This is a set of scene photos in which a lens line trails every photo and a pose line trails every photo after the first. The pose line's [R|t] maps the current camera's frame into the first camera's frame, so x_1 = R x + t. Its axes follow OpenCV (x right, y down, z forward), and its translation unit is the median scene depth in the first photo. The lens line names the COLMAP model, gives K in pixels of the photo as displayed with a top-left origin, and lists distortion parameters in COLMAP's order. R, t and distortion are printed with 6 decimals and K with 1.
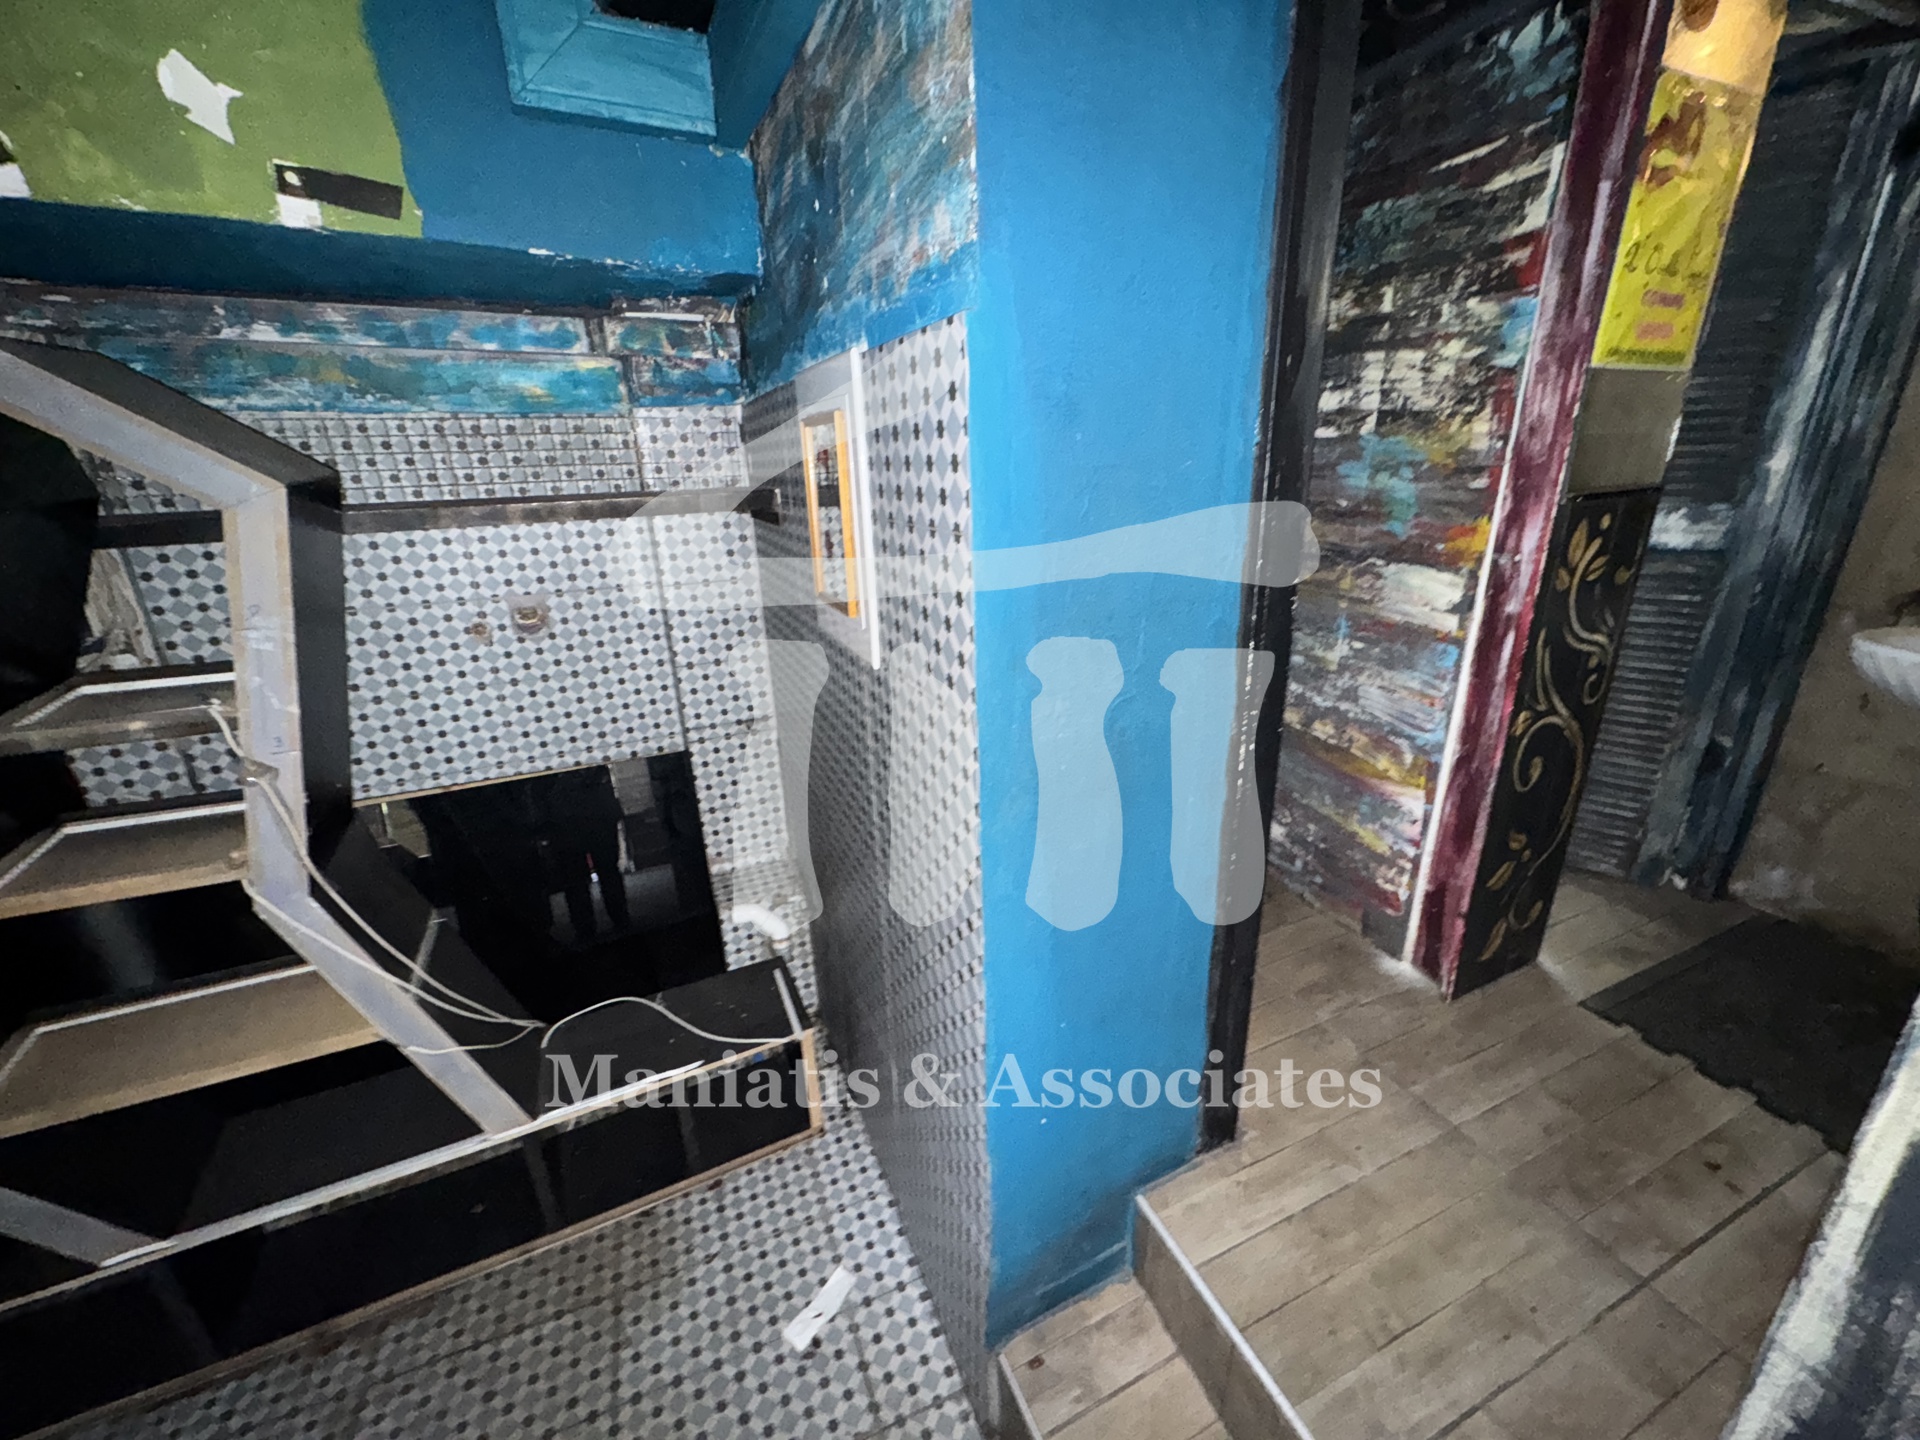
lens RADIAL K [[761.7, 0, 965.1], [0, 761.7, 718.5], [0, 0, 1]] dist [-0.001261, 0.000146]
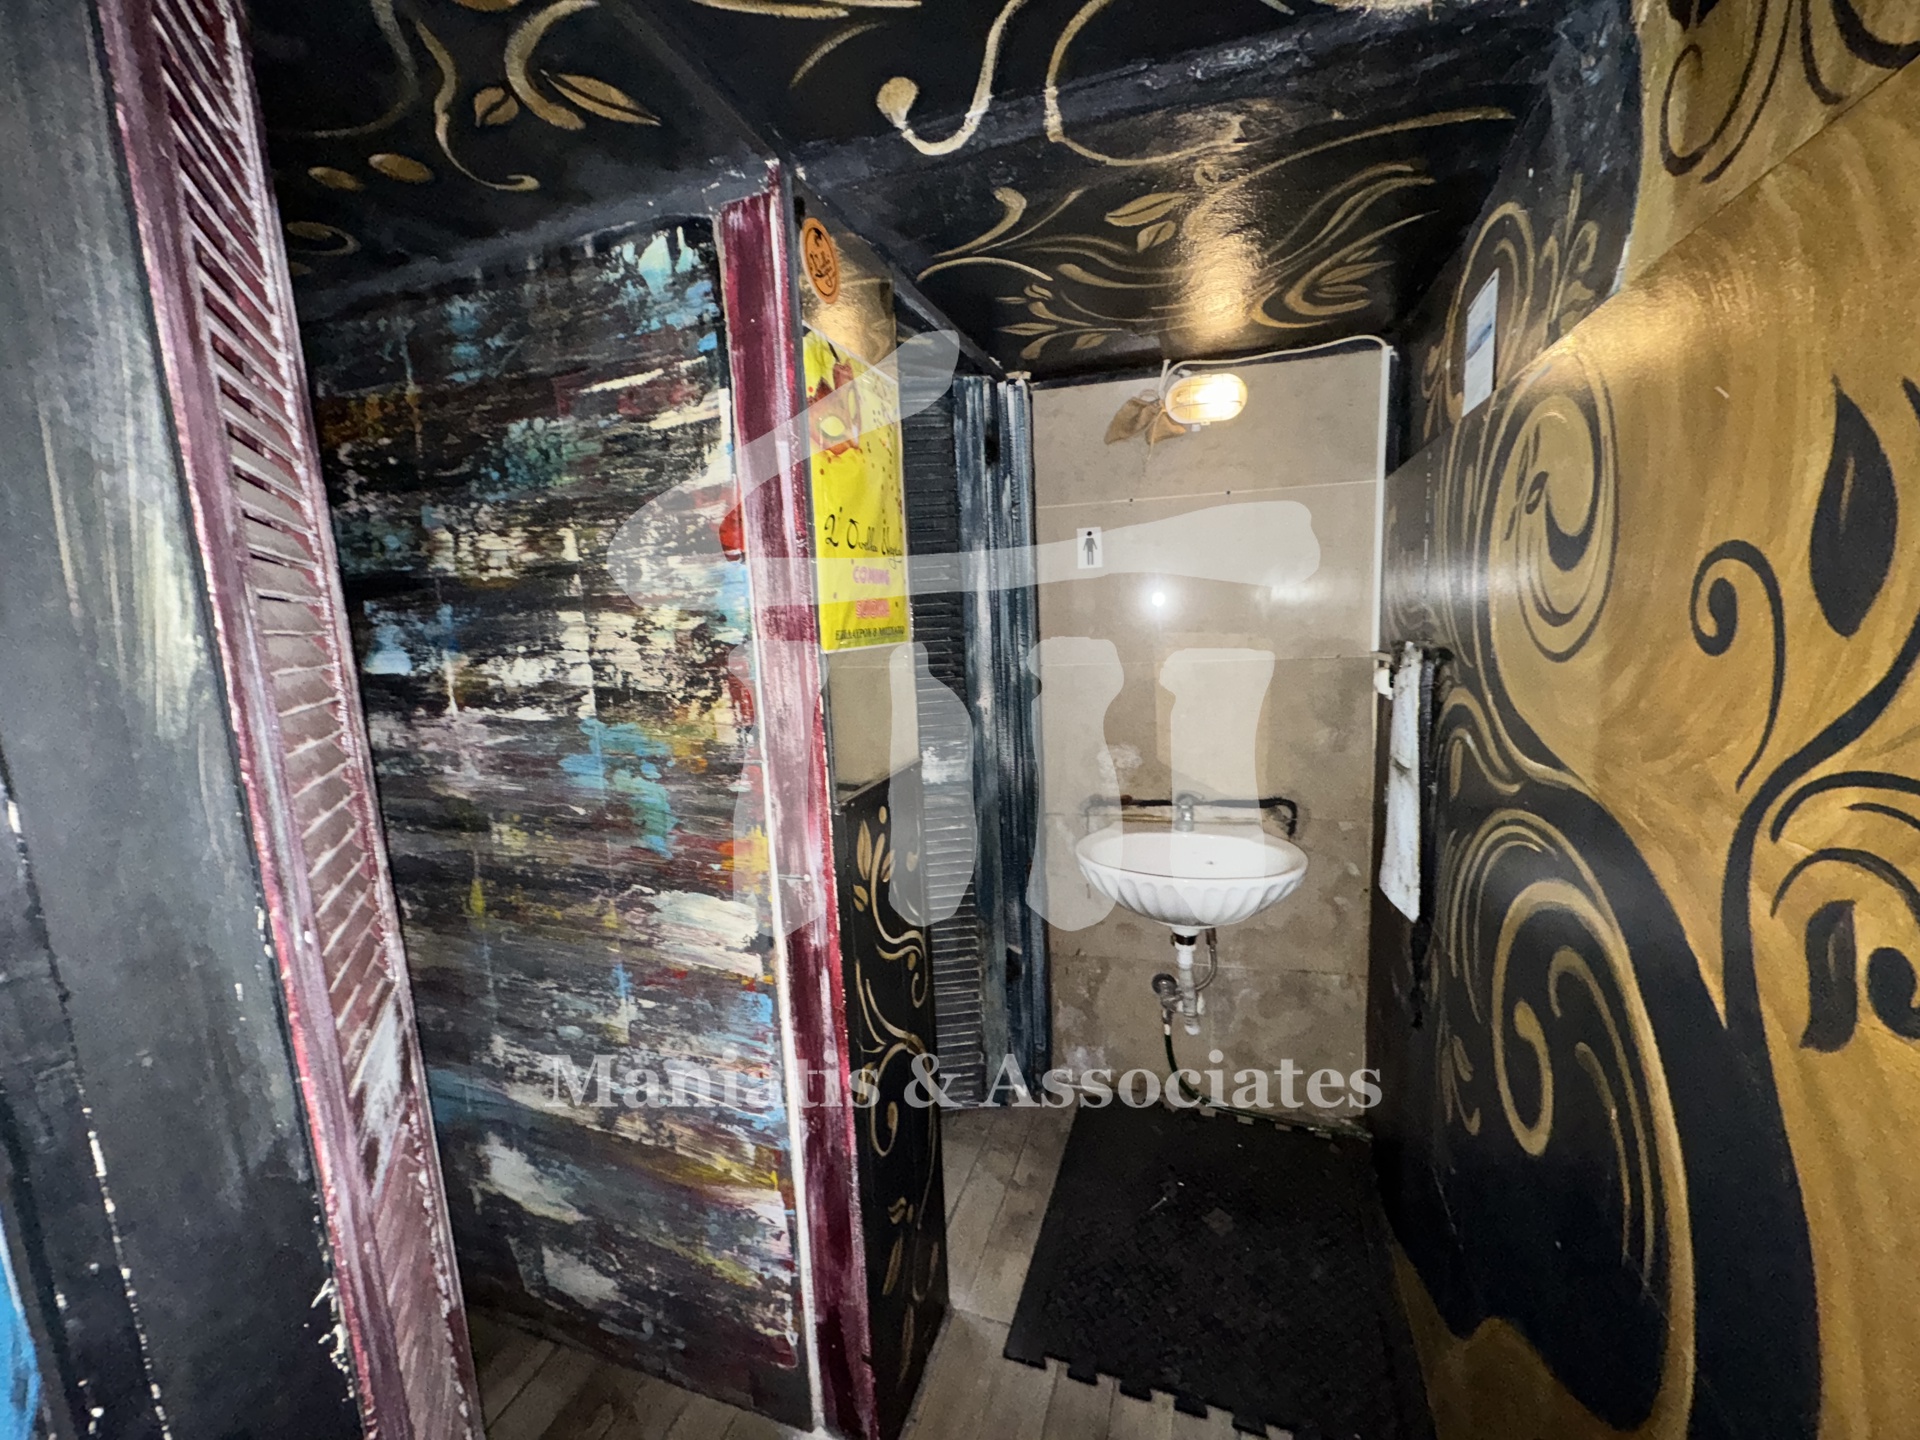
lens RADIAL K [[761.7, 0, 957.8], [0, 761.7, 723.0], [0, 0, 1]] dist [-0.001261, 0.000146]
pose [[0.685692, -0.113396, 0.719005, 0.277545], [0.266625, 0.958266, -0.103141, -0.223318], [-0.677302, 0.262428, 0.687309, 0.309324]]
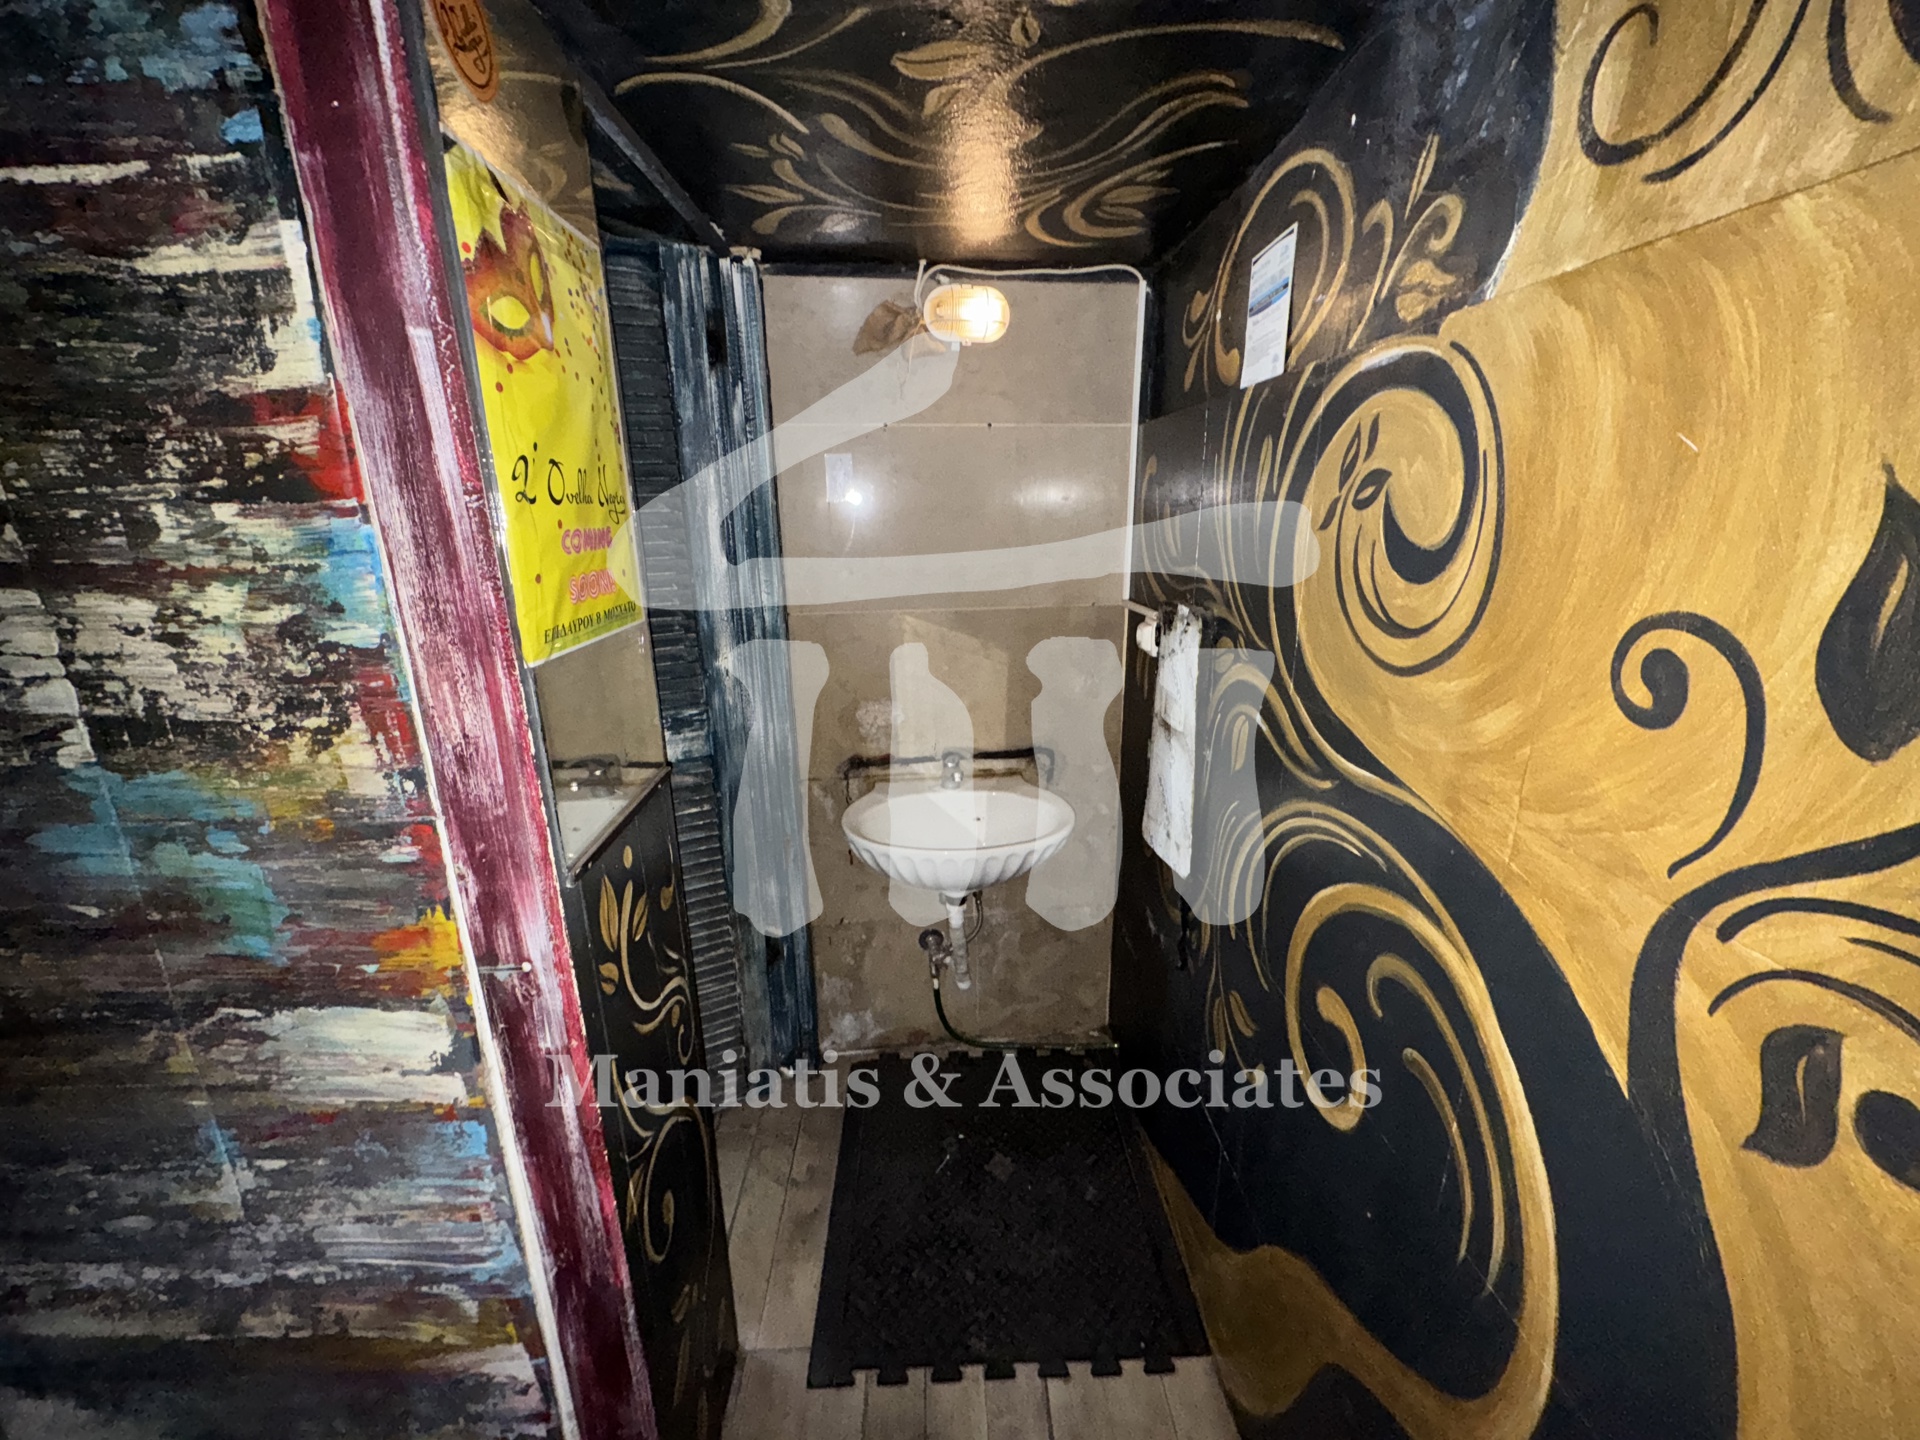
lens RADIAL K [[761.7, 0, 957.5], [0, 761.7, 720.7], [0, 0, 1]] dist [-0.001261, 0.000146]
pose [[0.363810, -0.241576, 0.899602, 0.359649], [0.308537, 0.942517, 0.128324, -0.327545], [-0.878889, 0.230875, 0.417433, 0.422753]]
